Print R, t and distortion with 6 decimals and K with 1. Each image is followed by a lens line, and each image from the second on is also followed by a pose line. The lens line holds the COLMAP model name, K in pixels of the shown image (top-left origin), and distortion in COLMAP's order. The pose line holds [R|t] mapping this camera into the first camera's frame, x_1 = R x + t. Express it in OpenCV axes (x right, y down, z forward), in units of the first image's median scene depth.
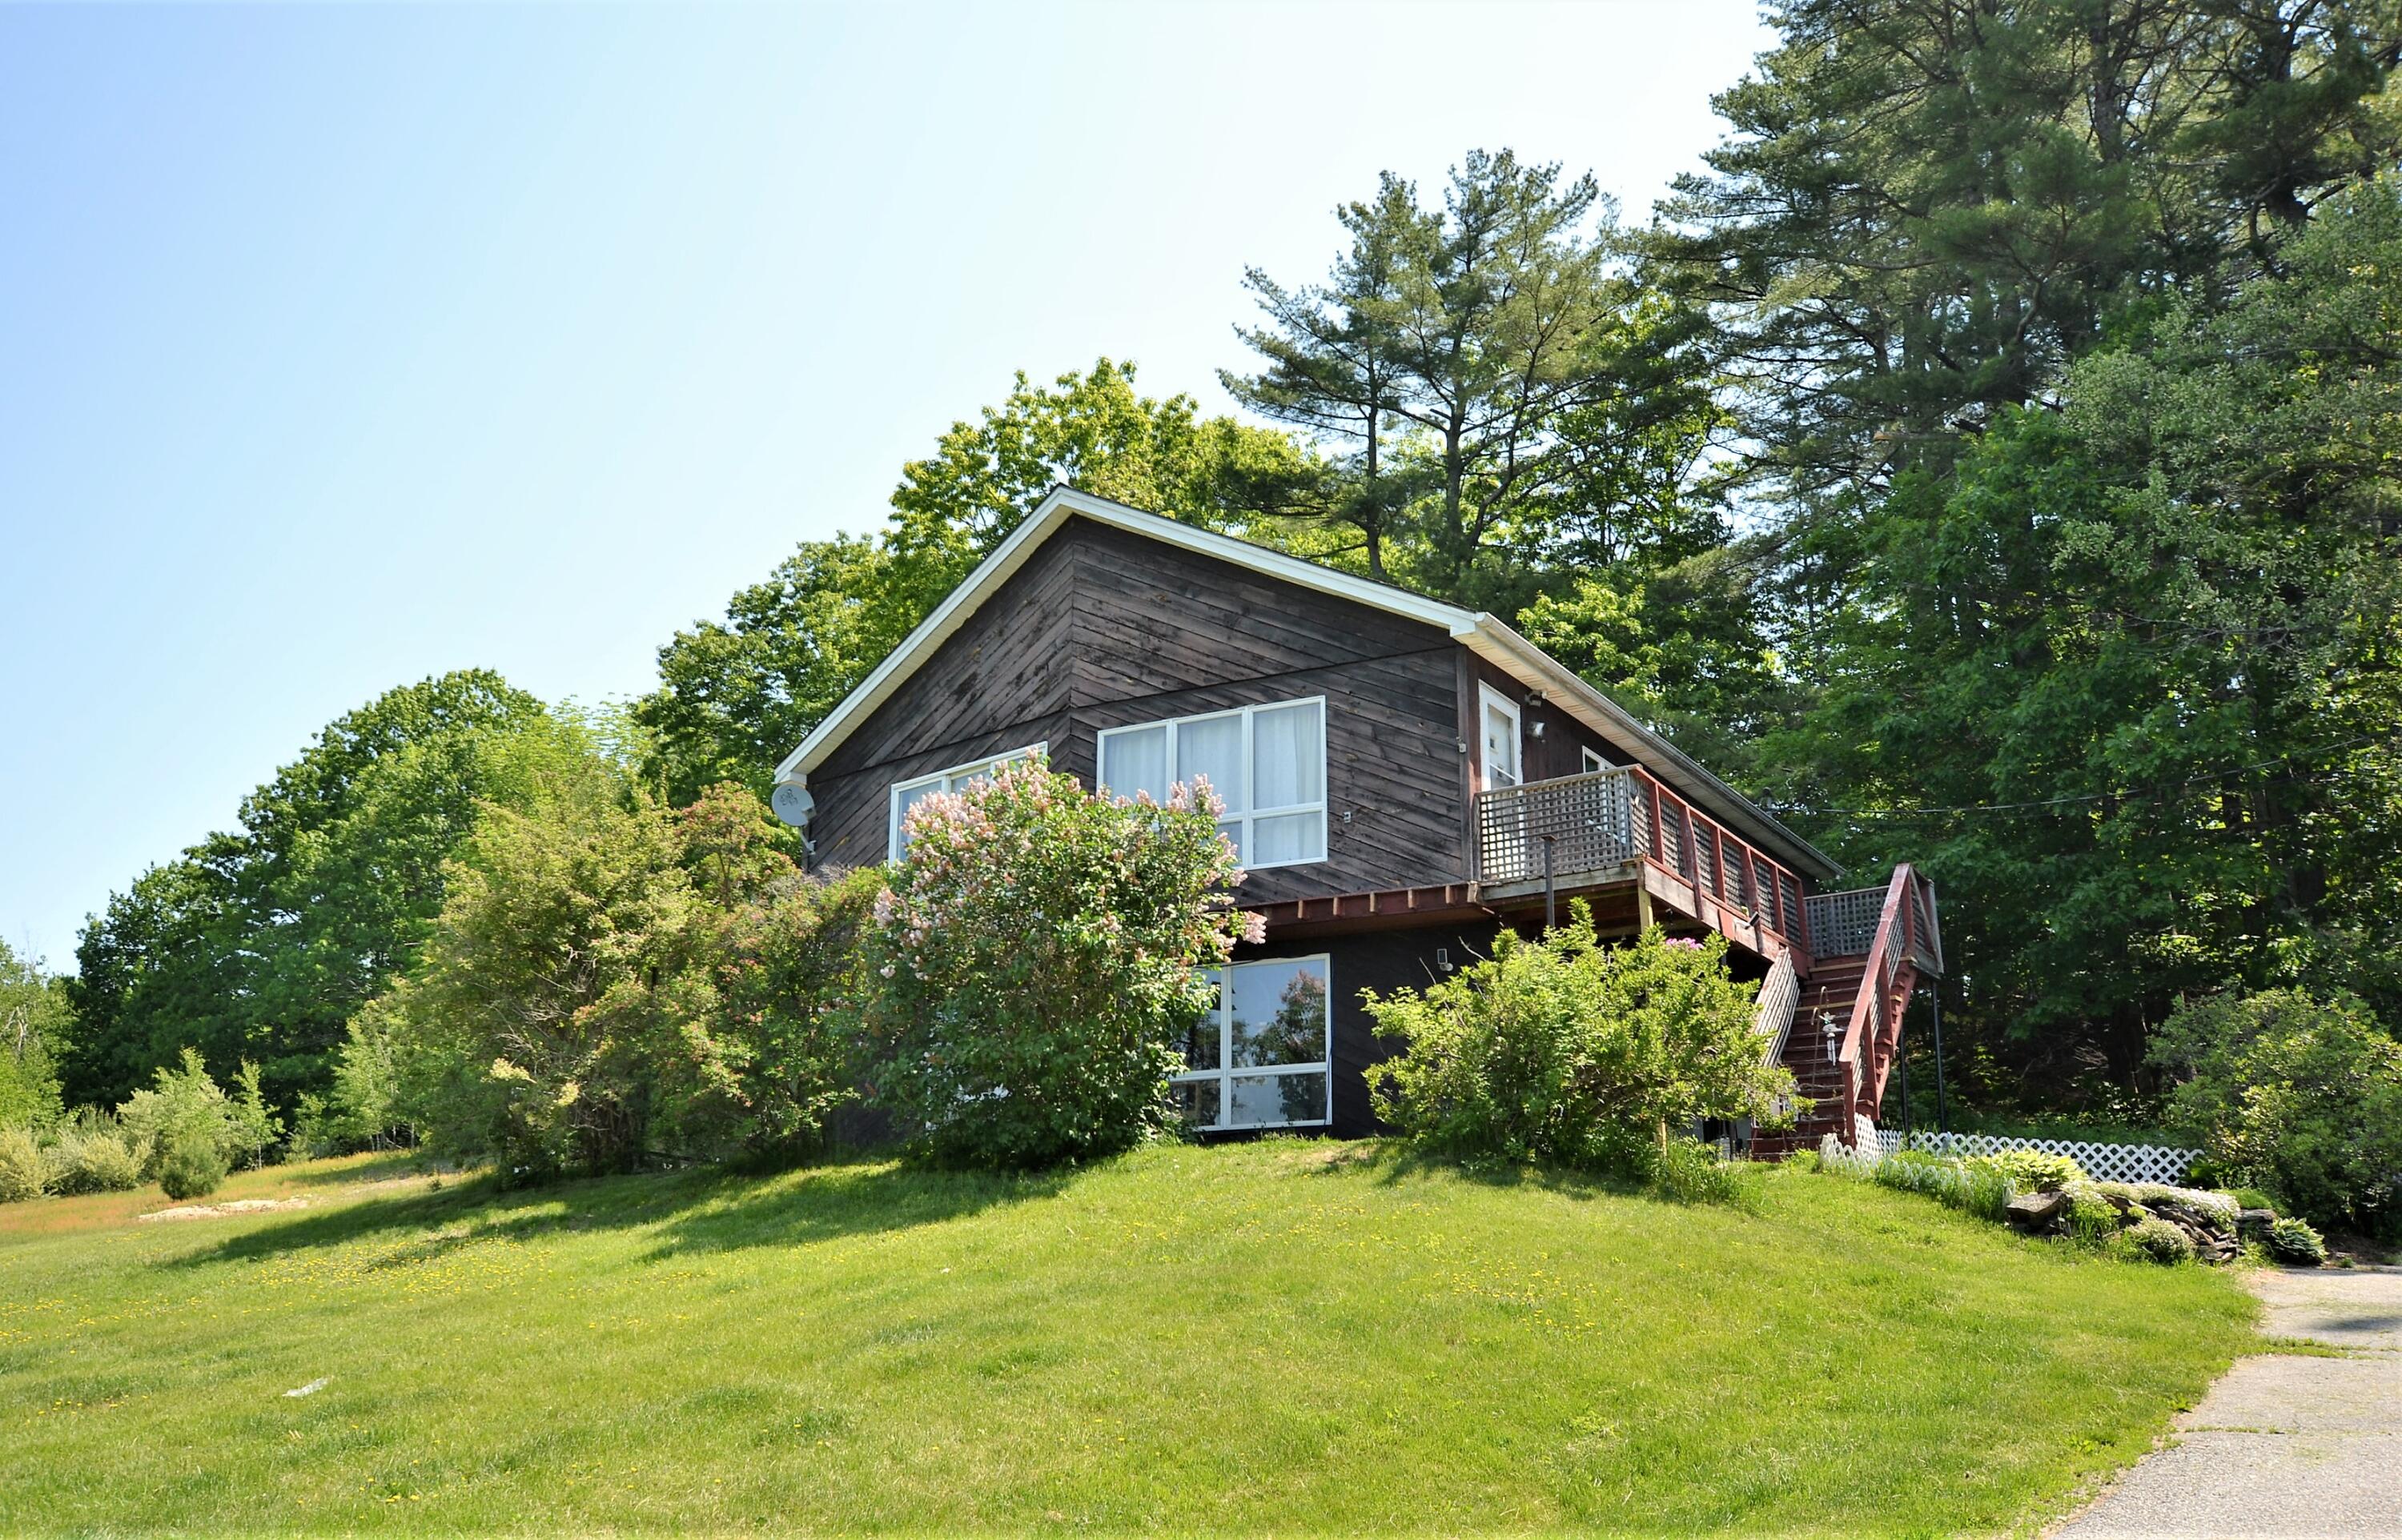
lens RADIAL K [[2066.8, 0, 1186.3], [0, 2066.8, 831.5], [0, 0, 1]] dist [0.002947, -0.000041]
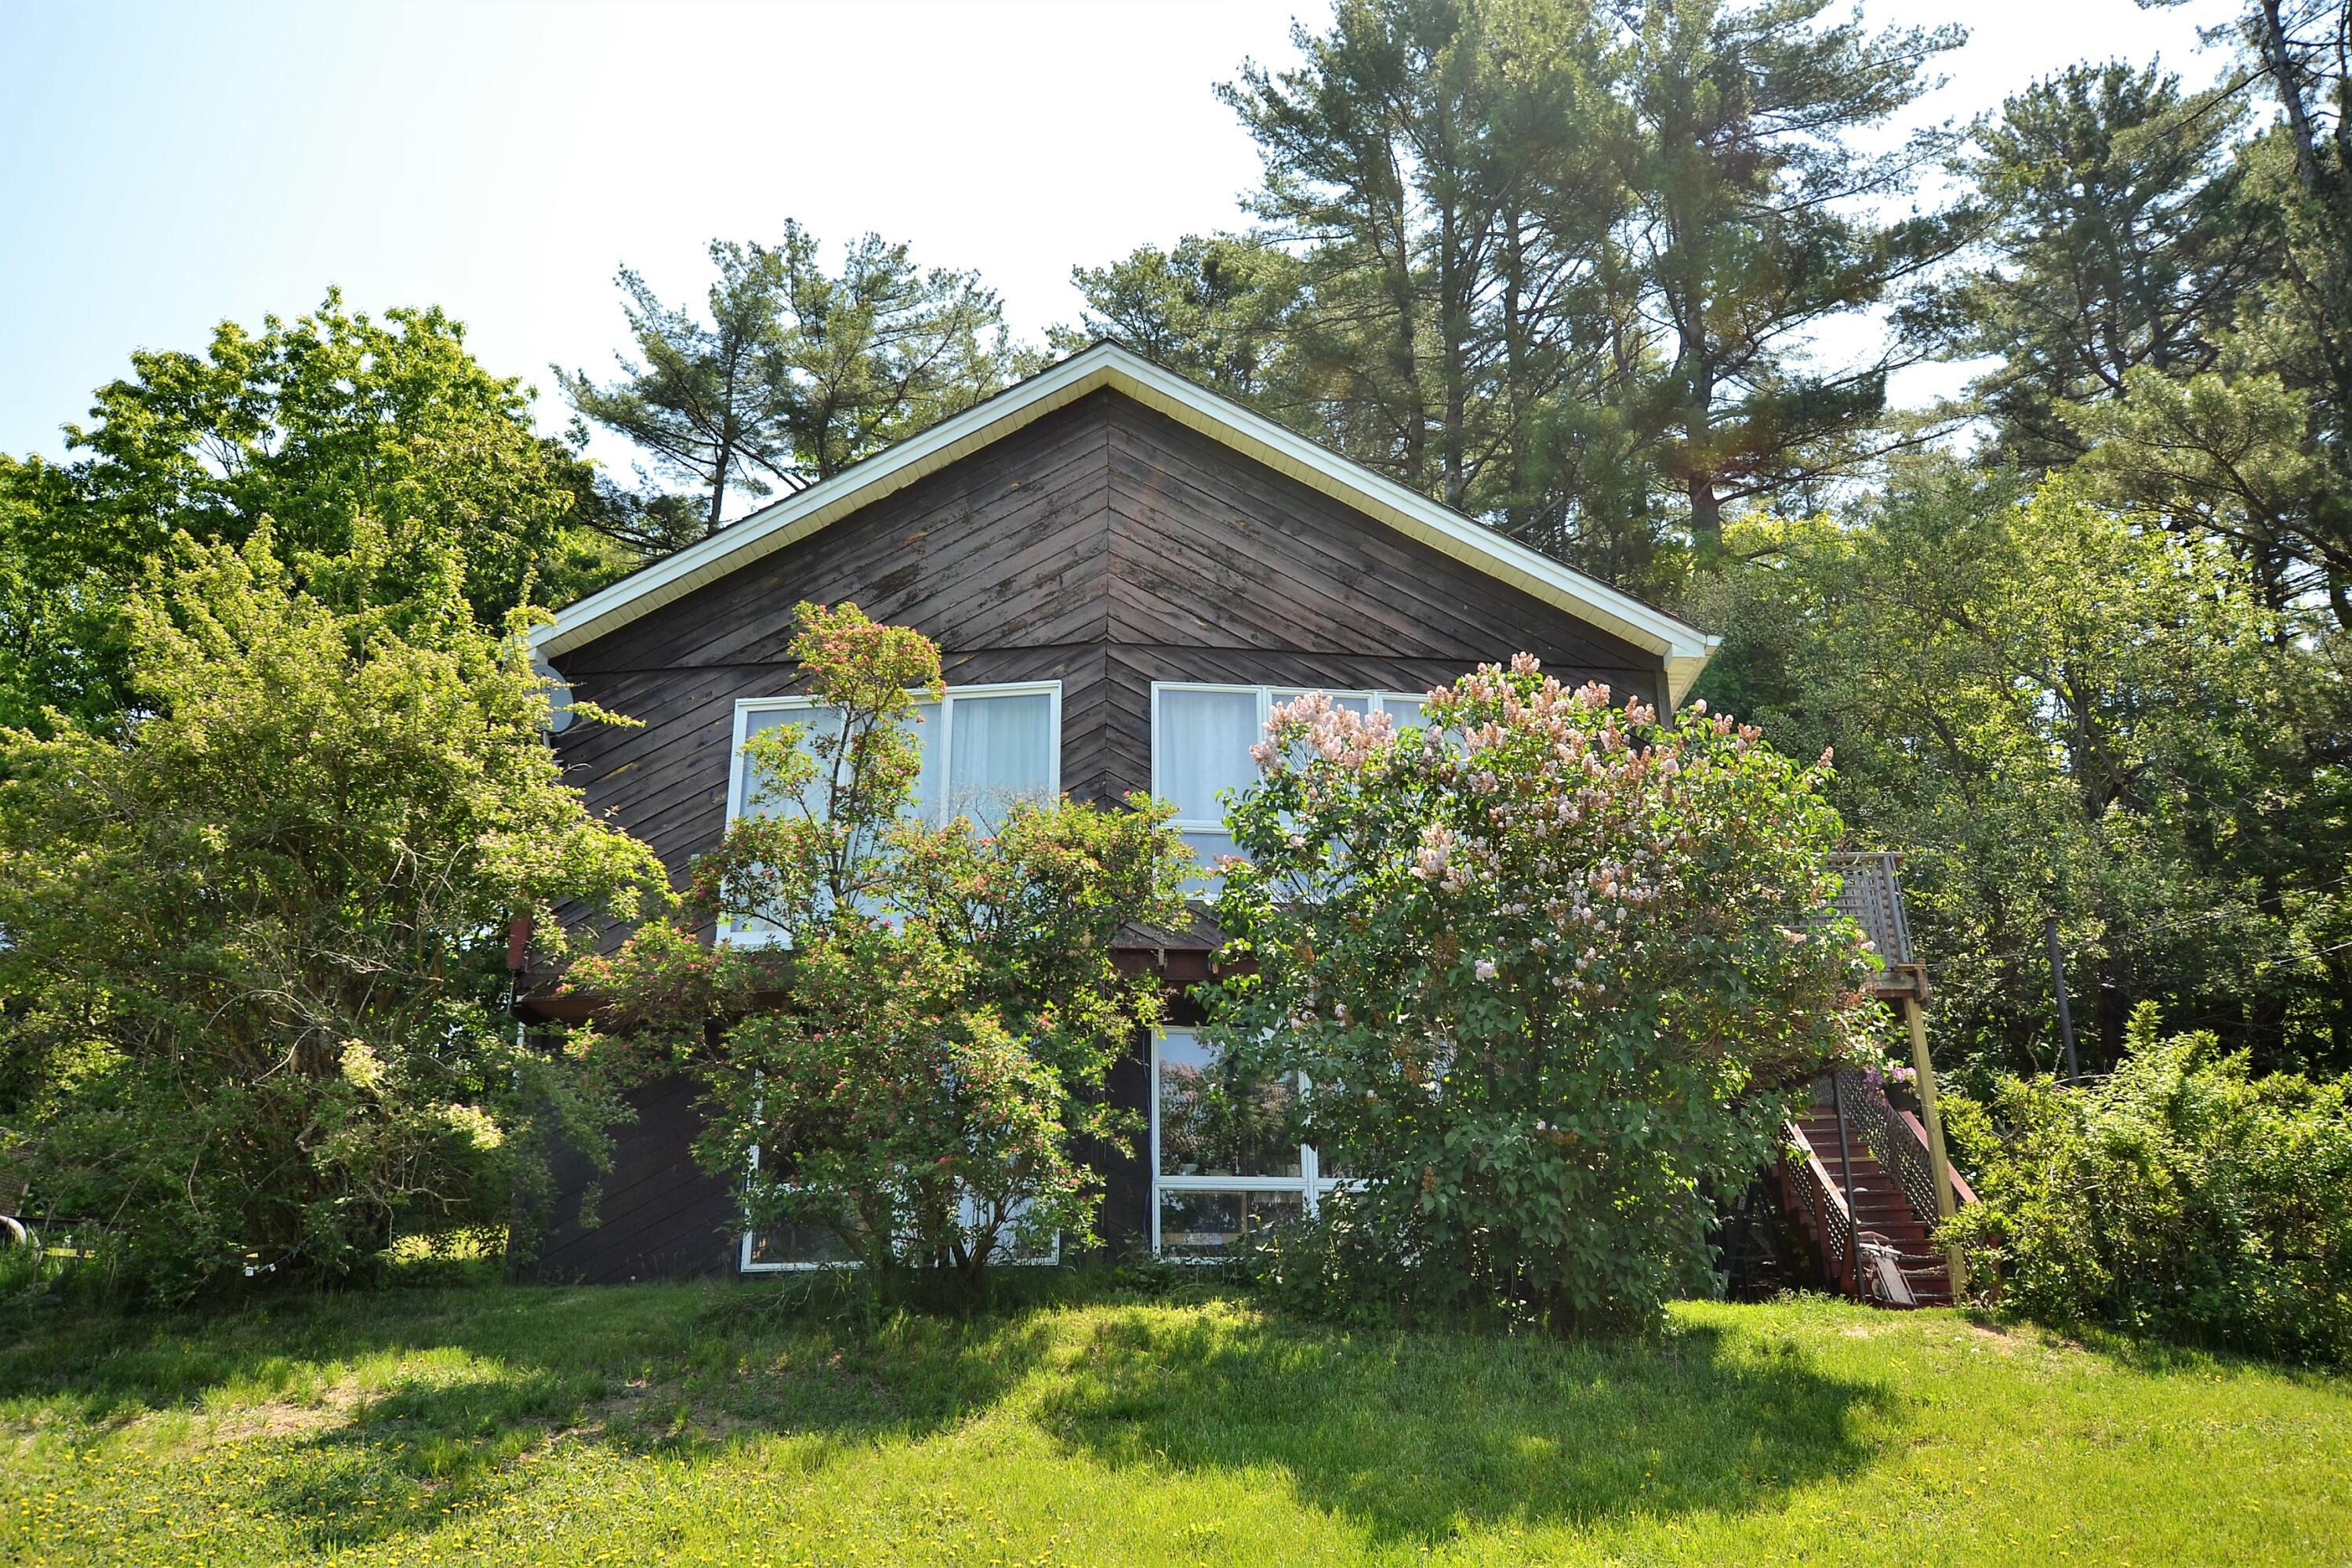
lens RADIAL K [[1844.1, 0, 1166.6], [0, 1844.1, 791.7], [0, 0, 1]] dist [0.003318, 0.013479]
pose [[0.822662, 0.193162, 0.534711, -0.366102], [-0.138172, 0.980244, -0.141529, 0.076854], [-0.551485, 0.042549, 0.833099, 0.466280]]
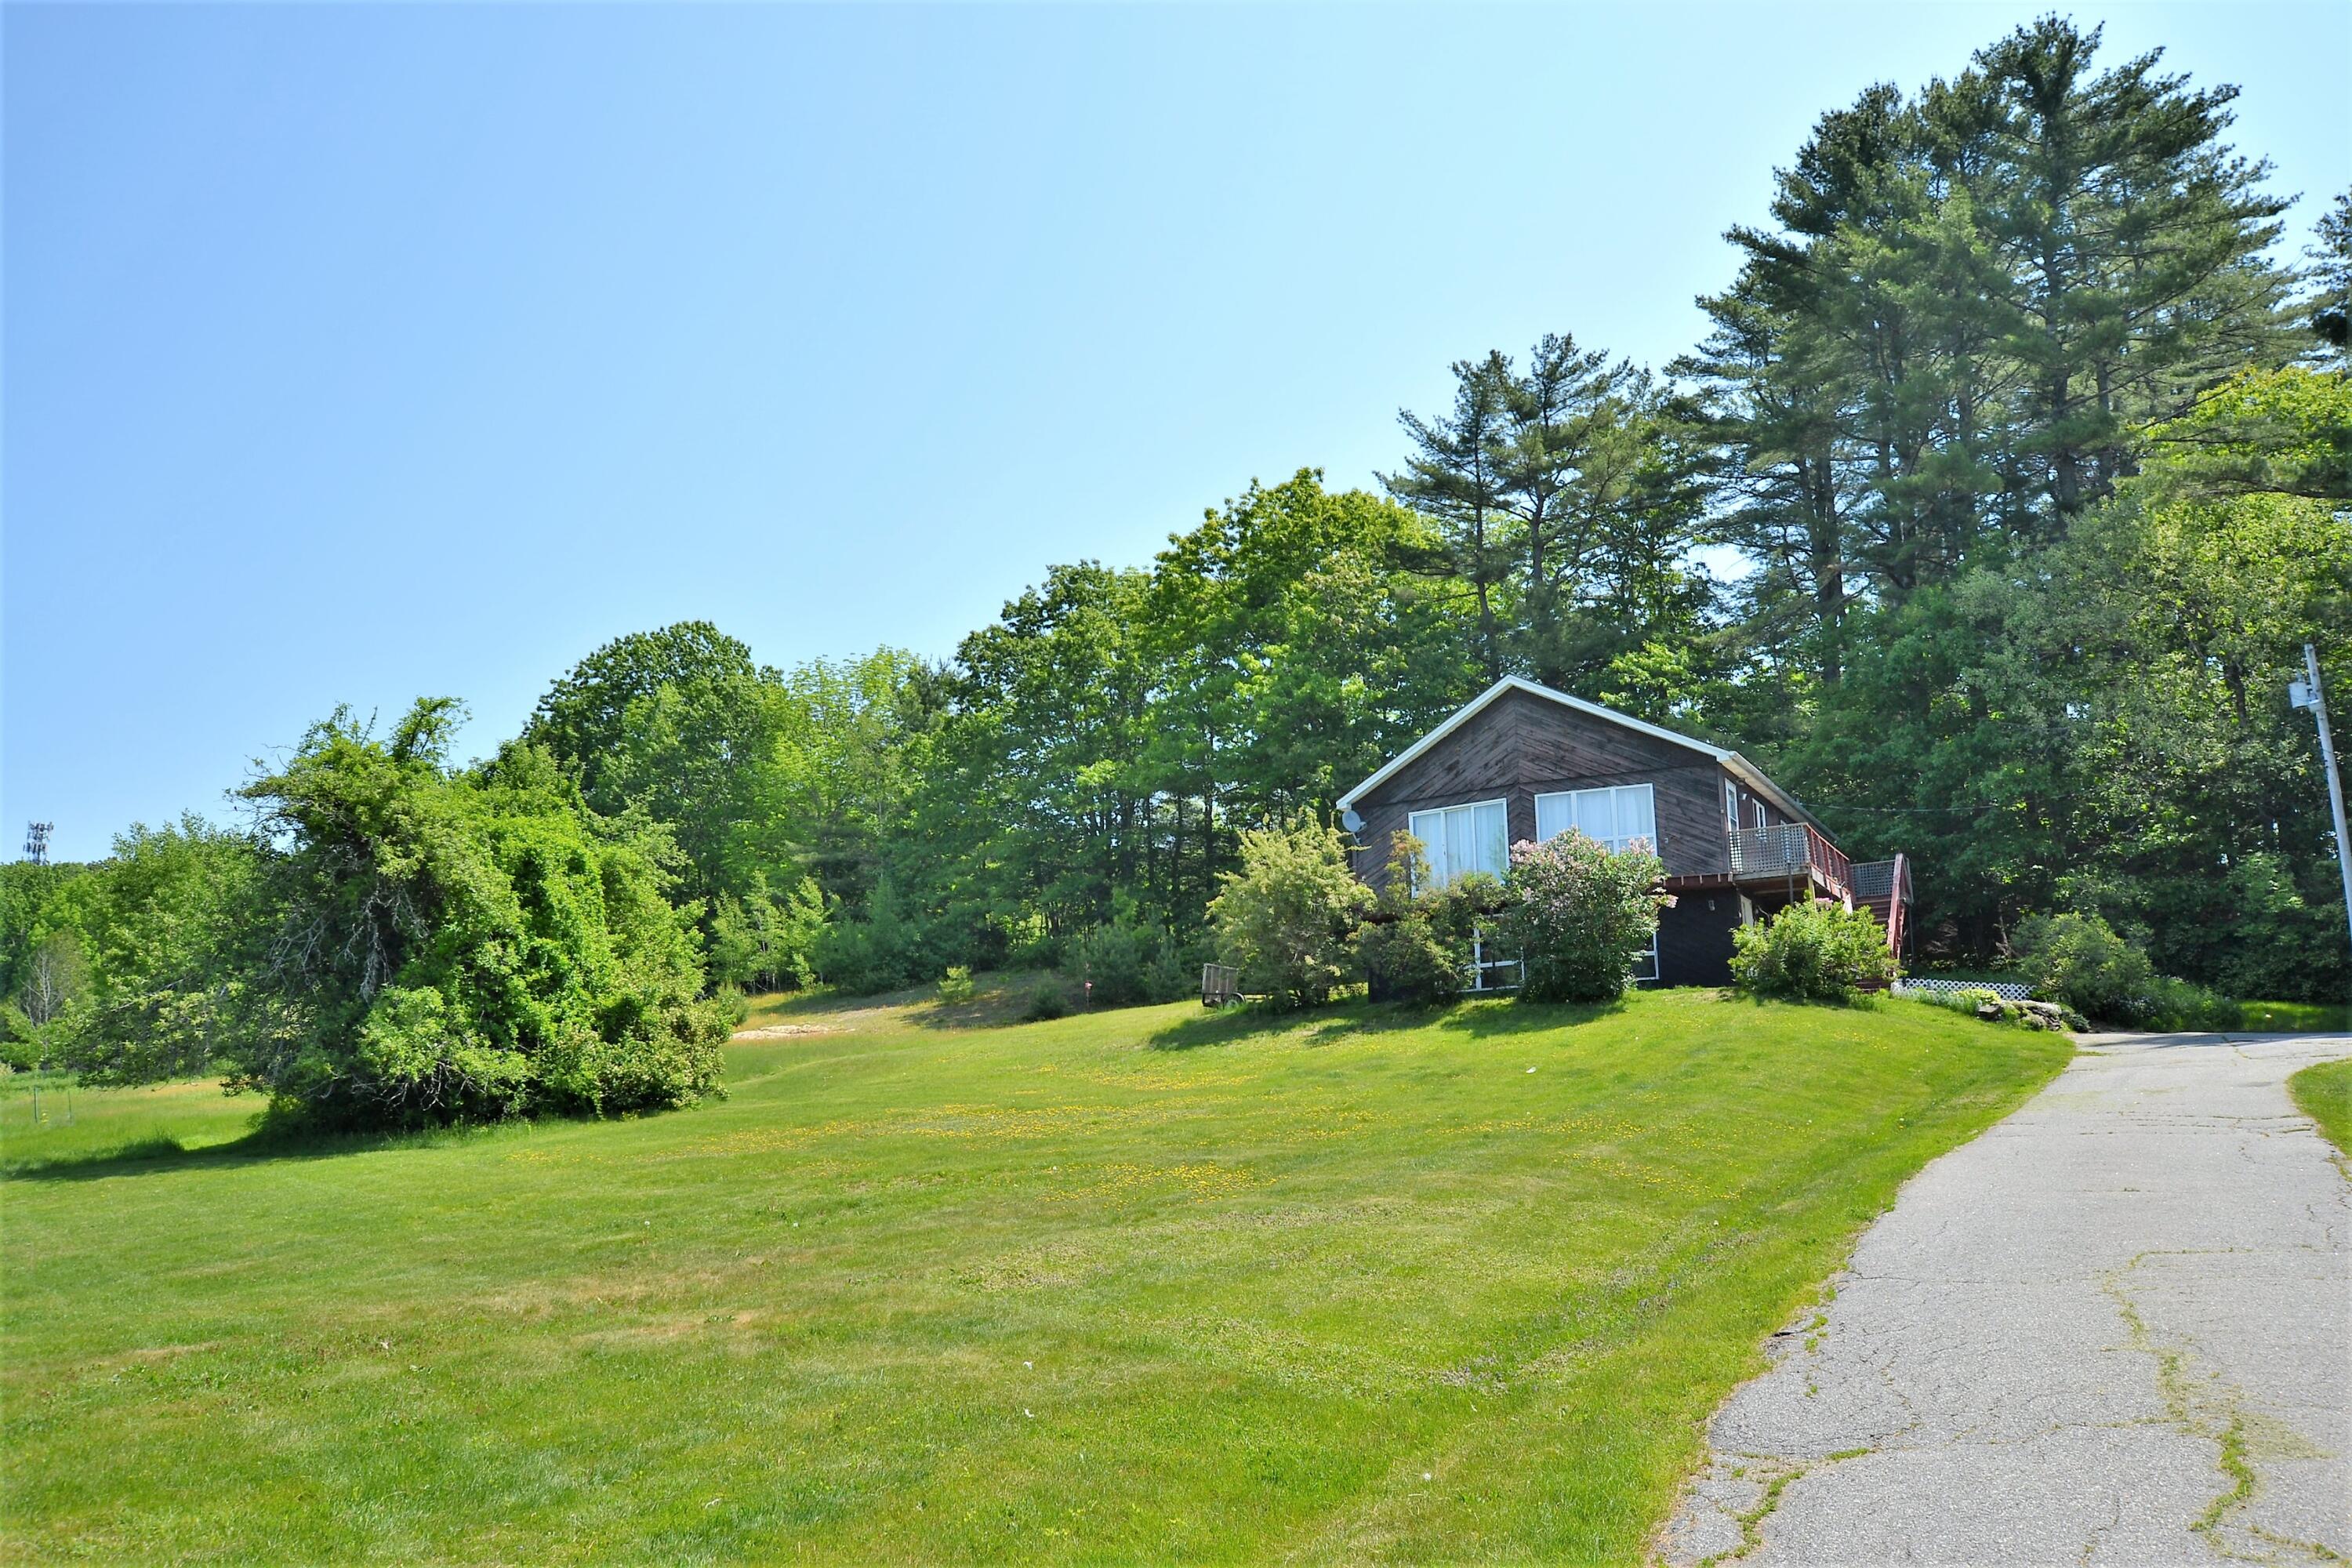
lens RADIAL K [[1902.5, 0, 1170.3], [0, 1902.5, 782.5], [0, 0, 1]] dist [-0.014903, -0.001643]
pose [[0.997328, -0.004271, 0.072929, -0.550802], [0.000486, 0.998656, 0.051836, -0.160587], [-0.073053, -0.051662, 0.995989, -0.901438]]
